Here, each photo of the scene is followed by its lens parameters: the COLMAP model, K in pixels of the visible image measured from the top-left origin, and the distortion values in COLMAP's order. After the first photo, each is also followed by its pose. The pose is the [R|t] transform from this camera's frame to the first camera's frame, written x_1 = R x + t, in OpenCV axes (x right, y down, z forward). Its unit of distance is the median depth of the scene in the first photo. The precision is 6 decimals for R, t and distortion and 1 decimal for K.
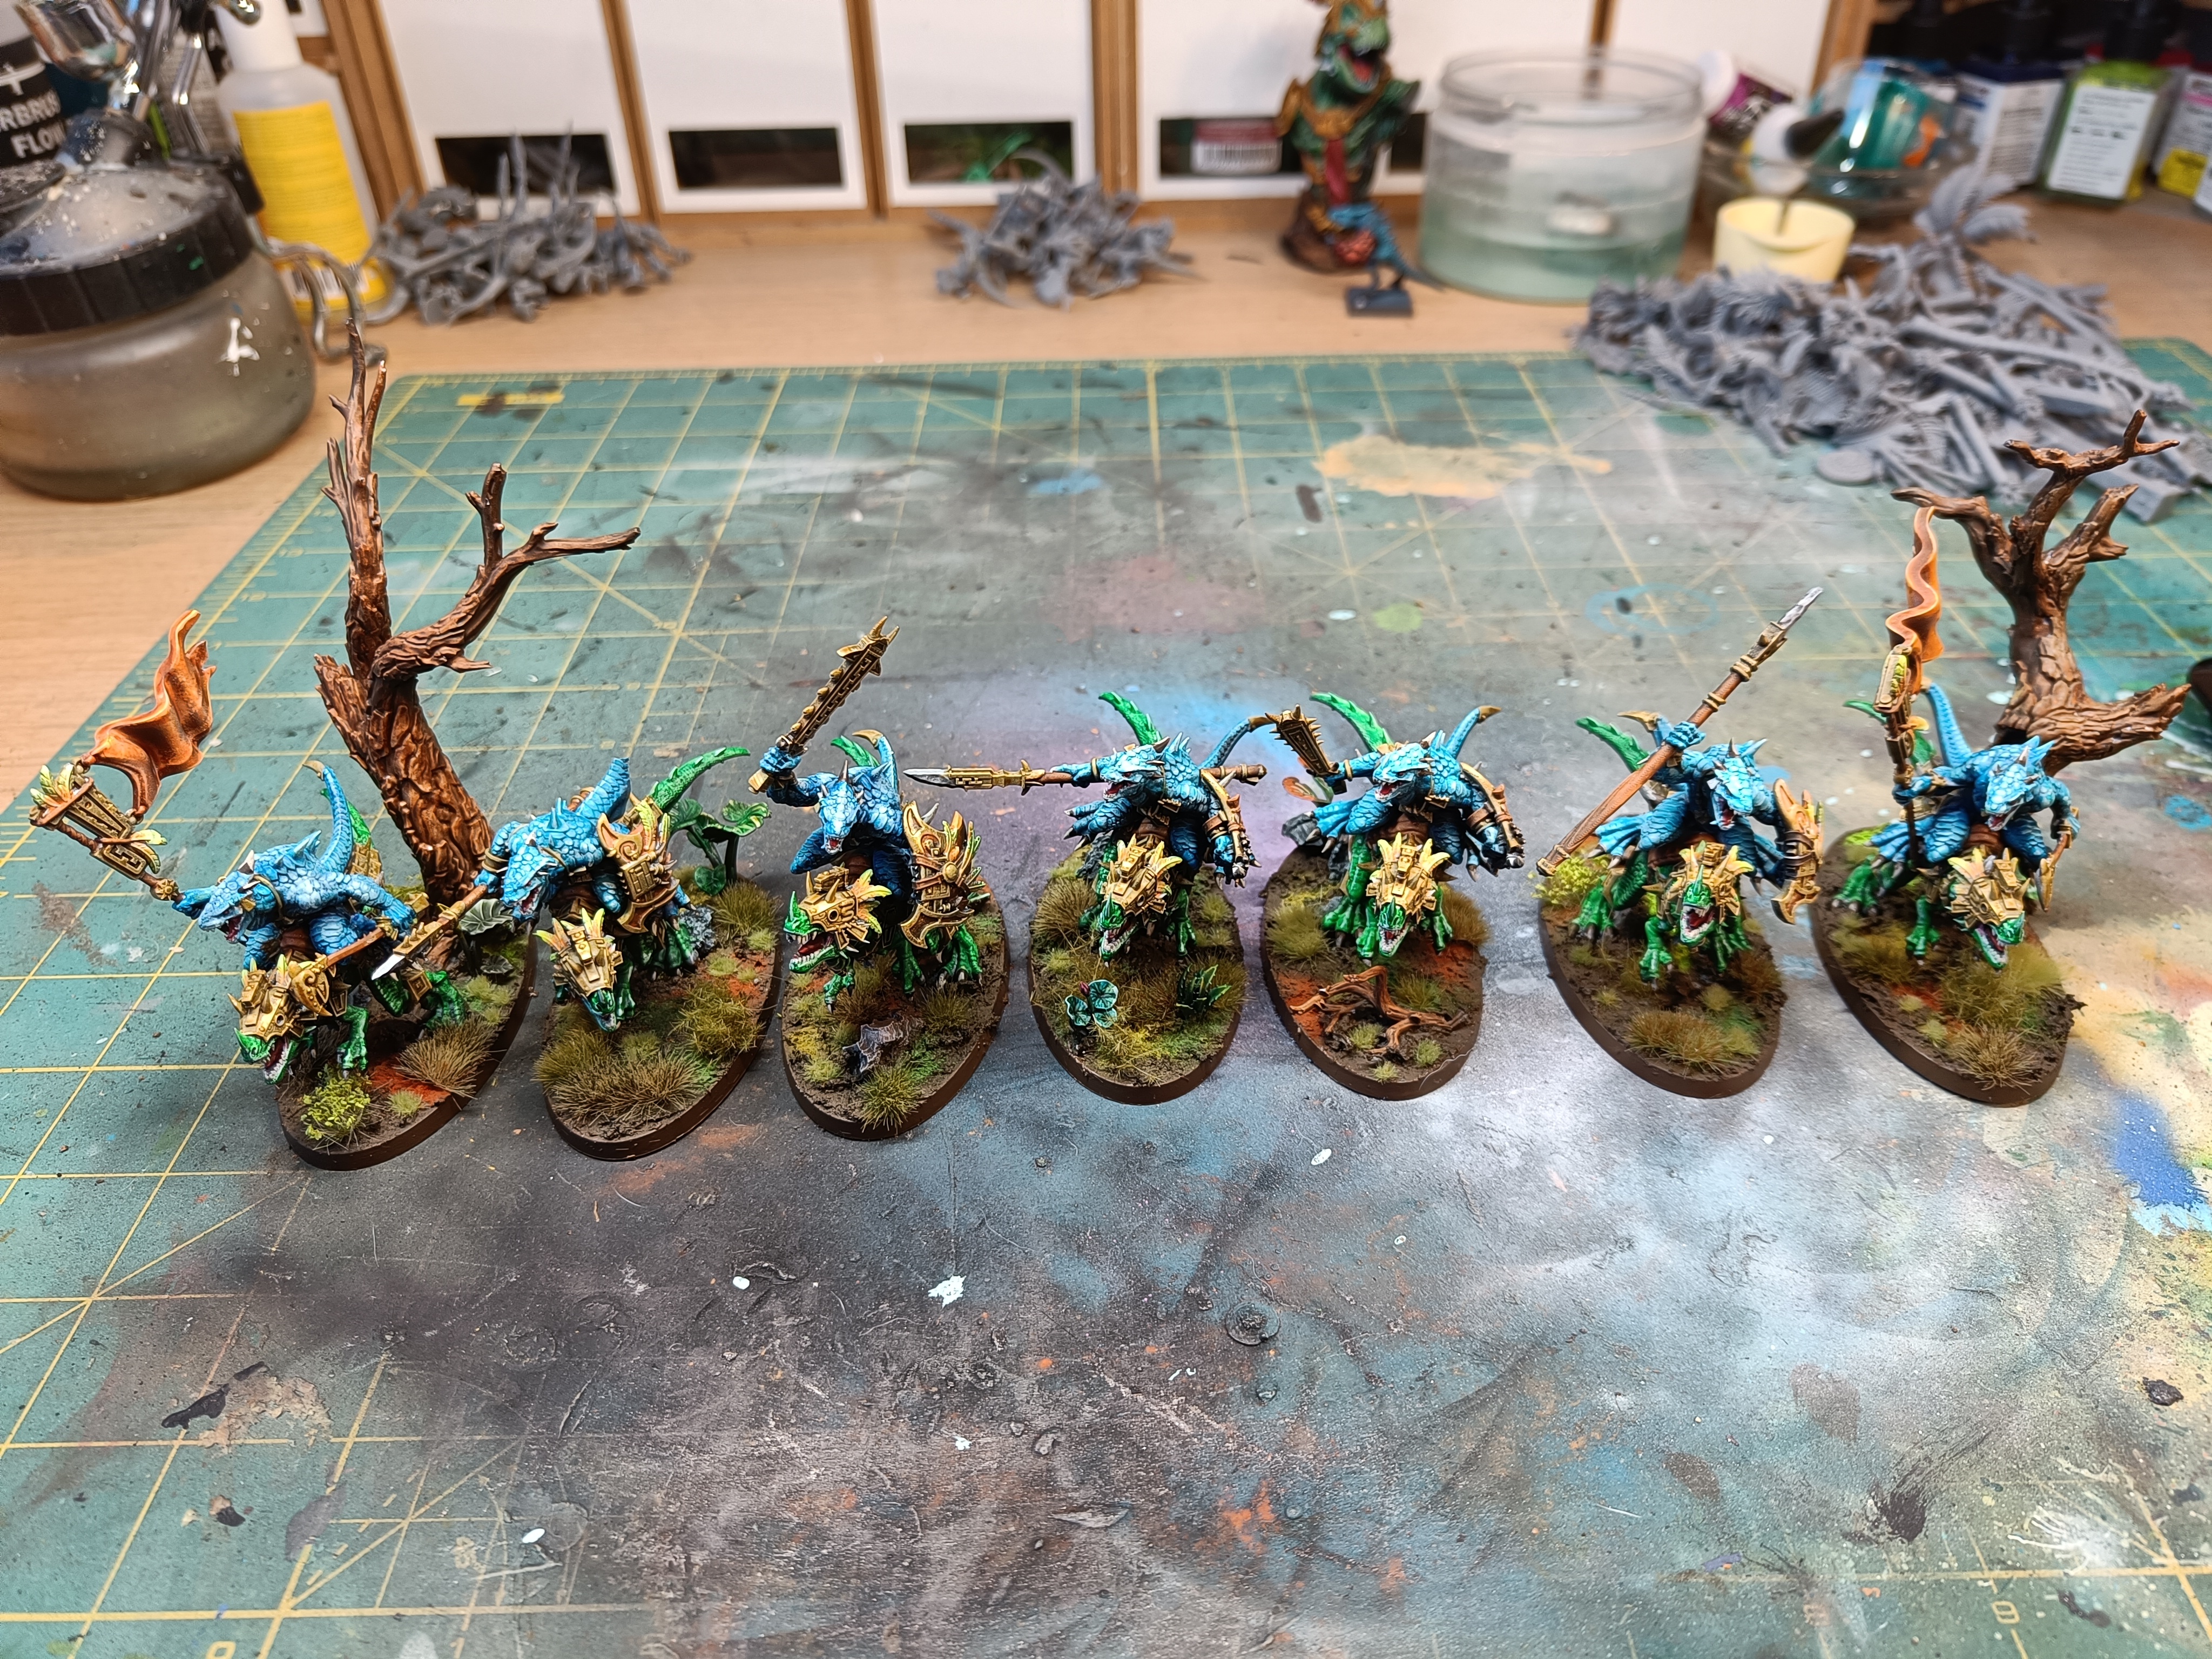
lens RADIAL K [[1609.6, 0, 1113.3], [0, 1609.6, 828.7], [0, 0, 1]] dist [-0.005239, -0.004748]
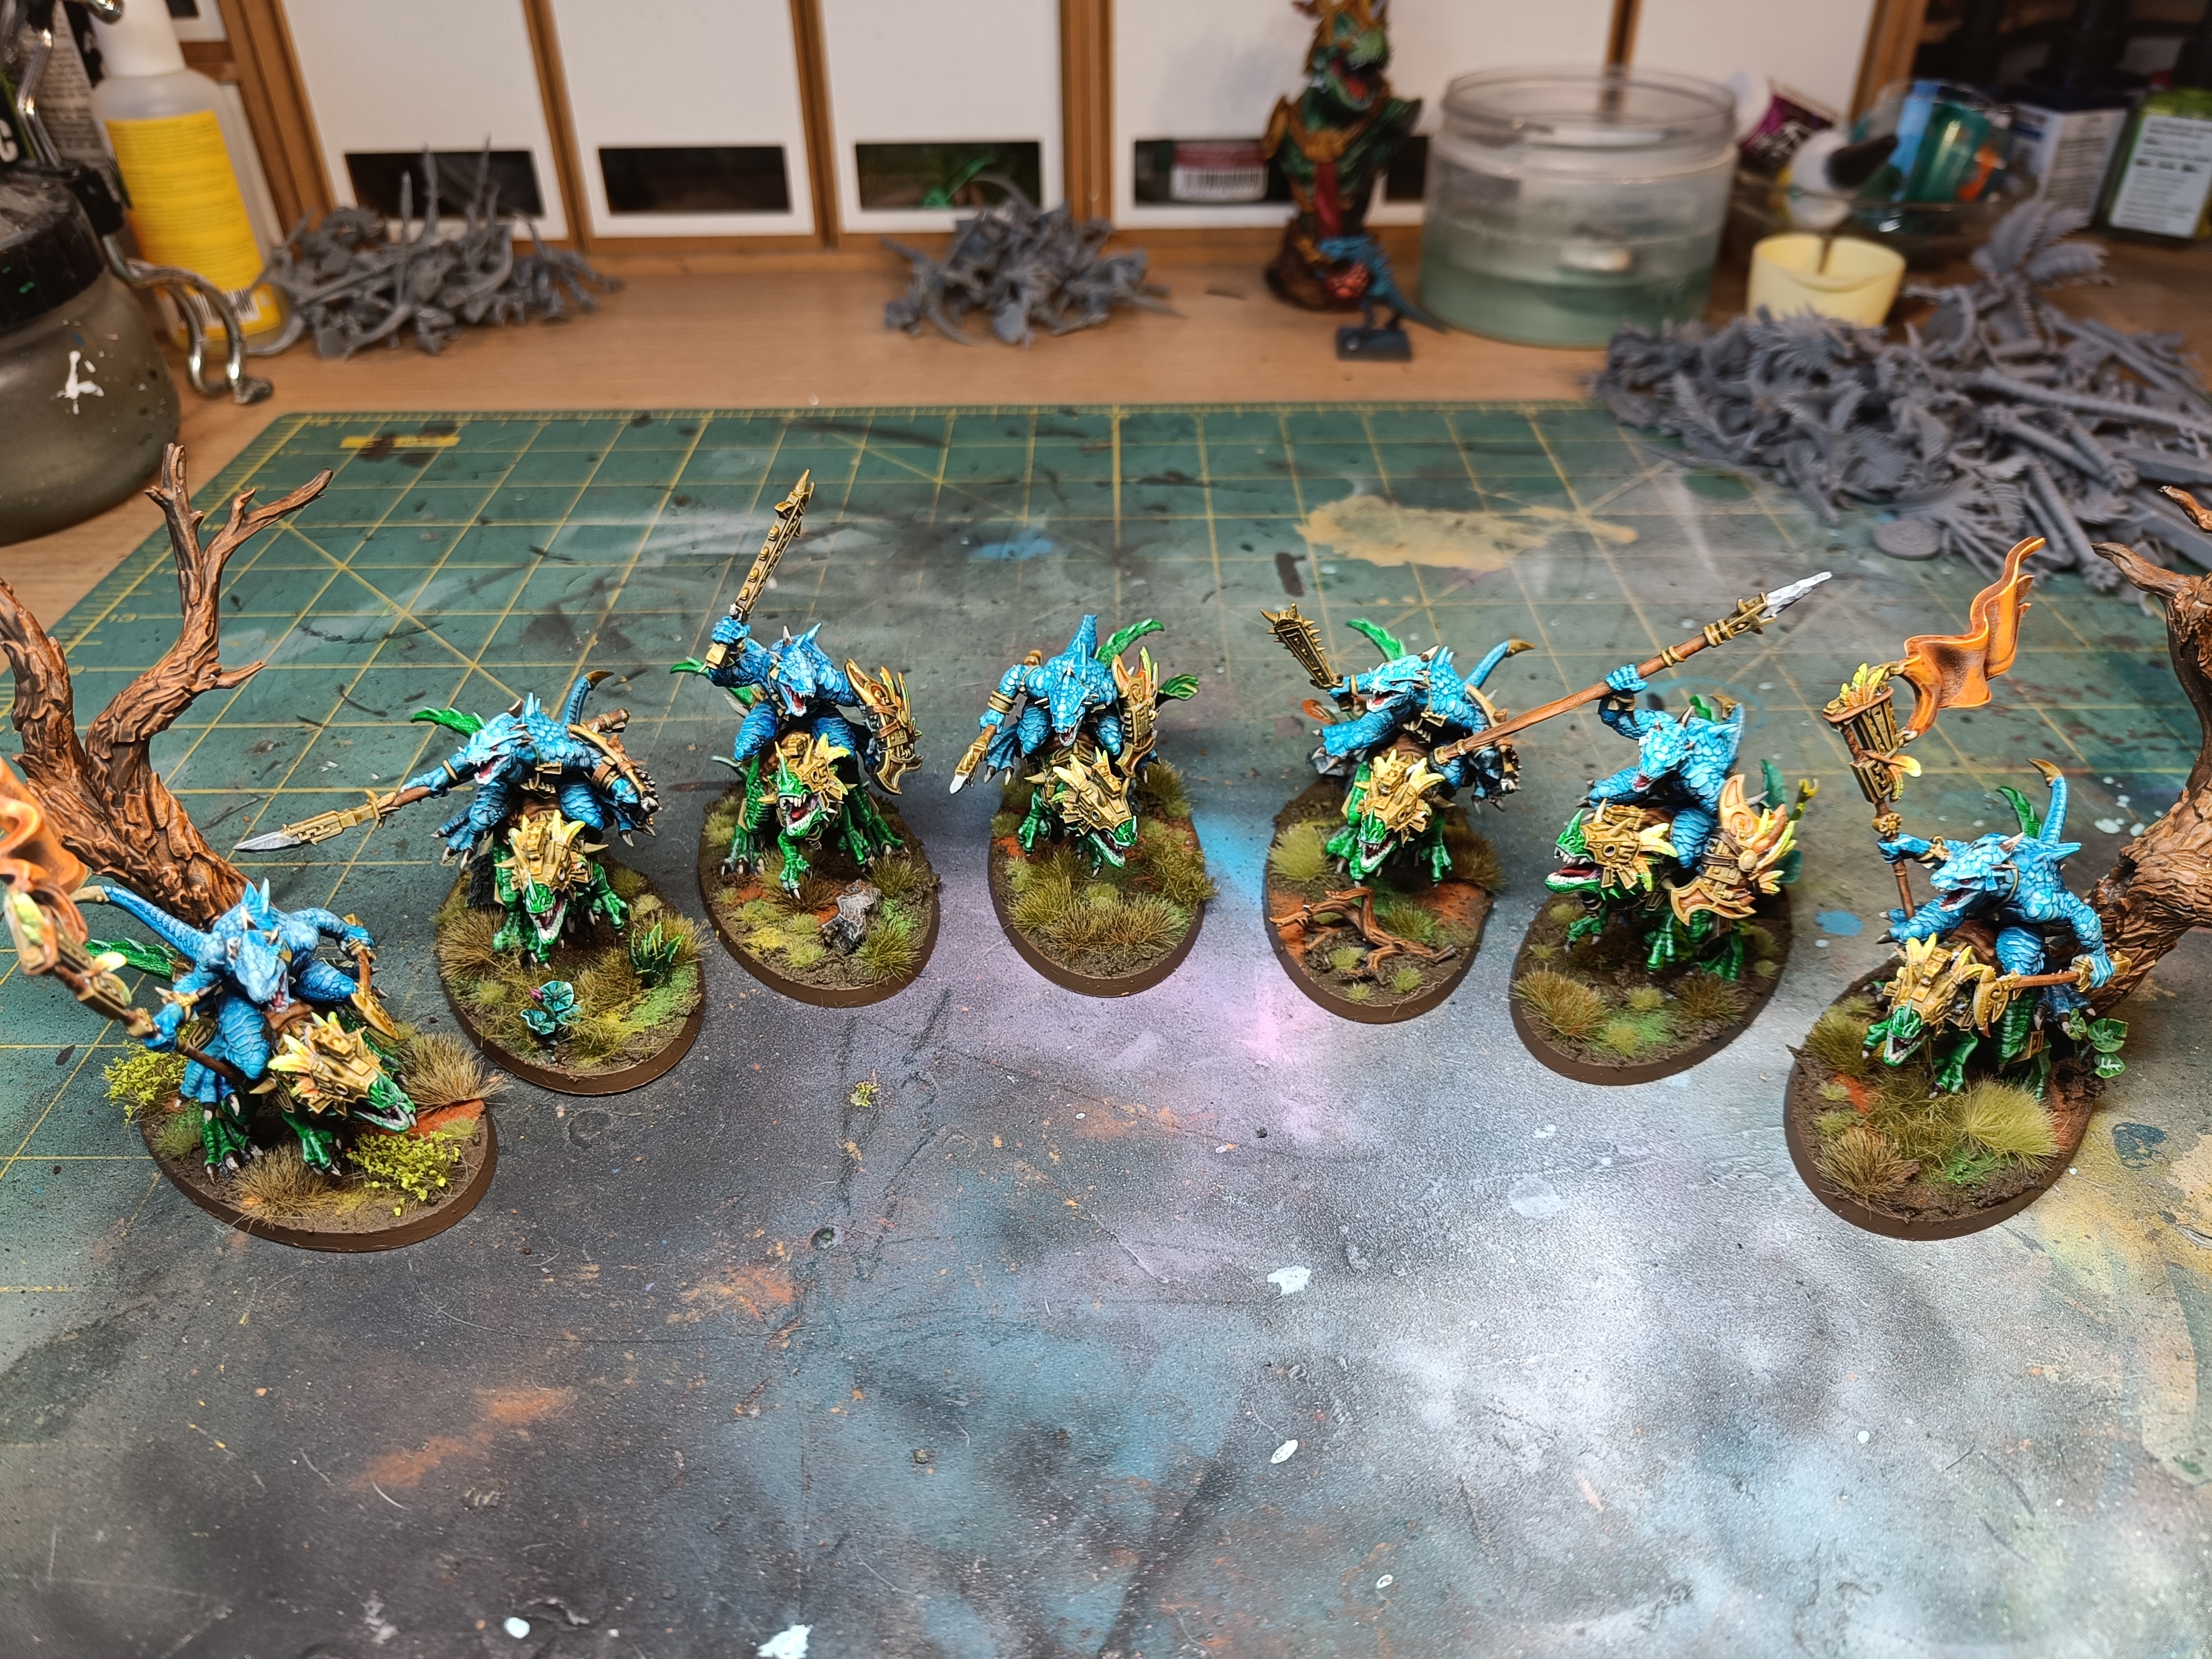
lens RADIAL K [[1611.0, 0, 1093.6], [0, 1611.0, 834.4], [0, 0, 1]] dist [-0.007112, -0.001669]
pose [[0.999900, 0.012580, -0.006503, 0.020589], [-0.012678, 0.999803, -0.015242, -0.042027], [0.006310, 0.015323, 0.999863, 0.116480]]
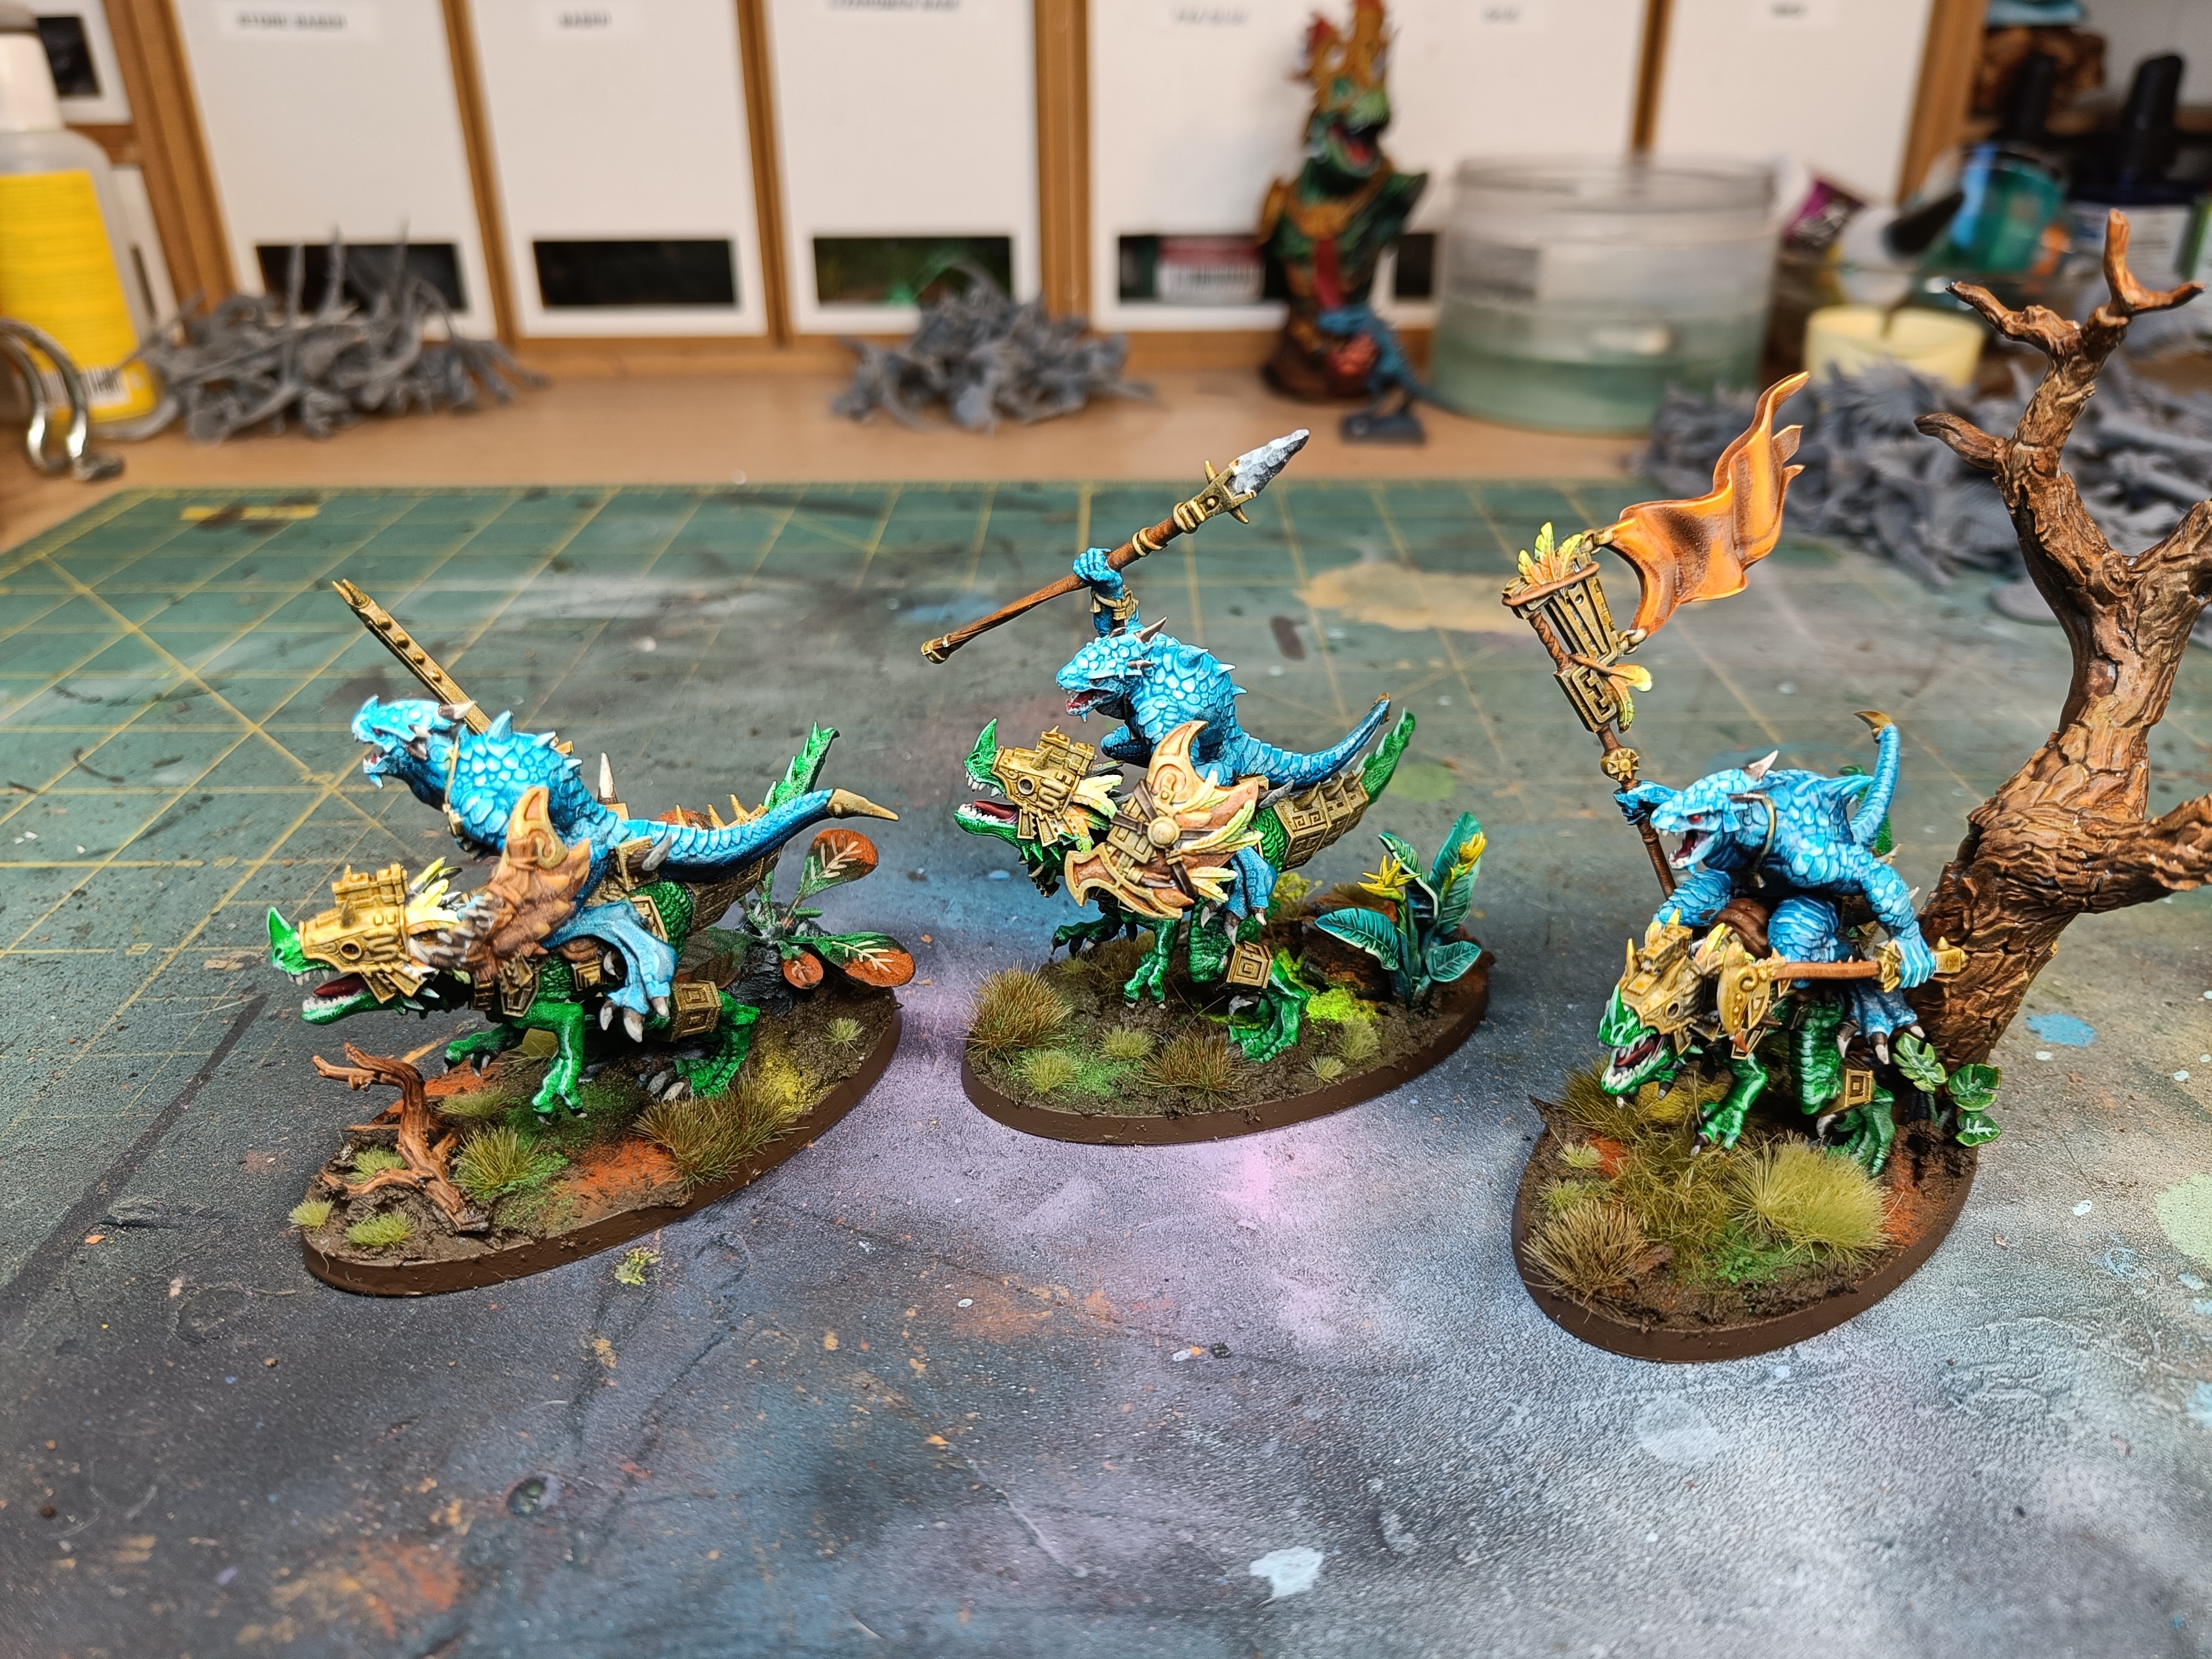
lens RADIAL K [[1616.8, 0, 1110.4], [0, 1616.8, 826.3], [0, 0, 1]] dist [-0.020017, -0.000807]
pose [[0.999859, 0.016249, -0.004333, 0.043330], [-0.016730, 0.987218, -0.158494, -0.005556], [0.001703, 0.158544, 0.987350, 0.281092]]
